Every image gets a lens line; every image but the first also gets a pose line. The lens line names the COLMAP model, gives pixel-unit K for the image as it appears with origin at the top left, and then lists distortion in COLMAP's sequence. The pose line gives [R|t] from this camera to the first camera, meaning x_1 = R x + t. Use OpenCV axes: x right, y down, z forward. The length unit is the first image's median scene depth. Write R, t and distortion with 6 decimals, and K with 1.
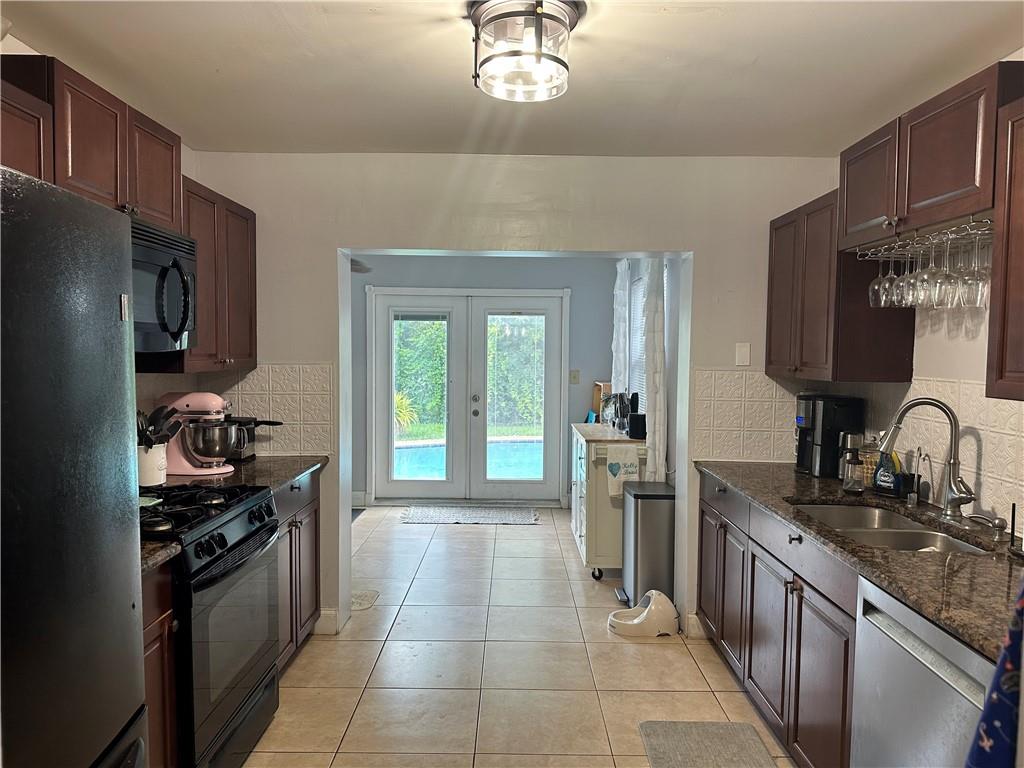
lens RADIAL K [[719.1, 0, 512.0], [0, 719.1, 384.0], [0, 0, 1]] dist [0.108426, -0.157284]
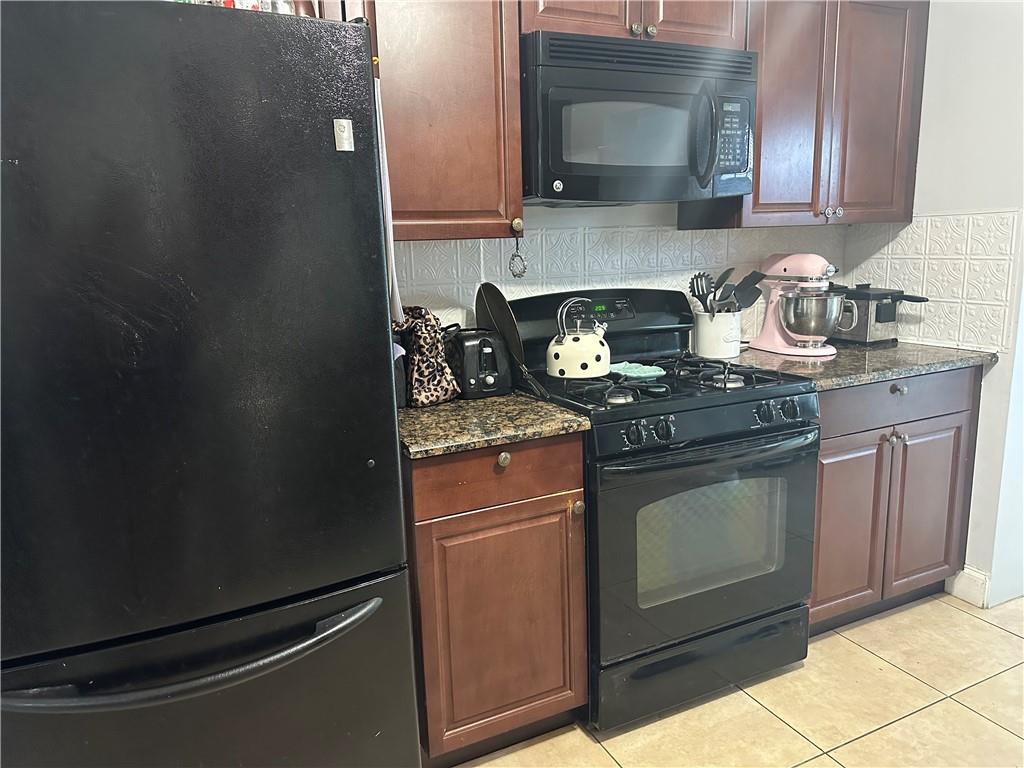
lens RADIAL K [[719.1, 0, 512.0], [0, 719.1, 384.0], [0, 0, 1]] dist [0.108426, -0.157284]
pose [[0.431395, 0.151001, -0.889437, 0.176630], [-0.007277, 0.986443, 0.163940, 0.023761], [0.902134, -0.064251, 0.426645, 0.355652]]
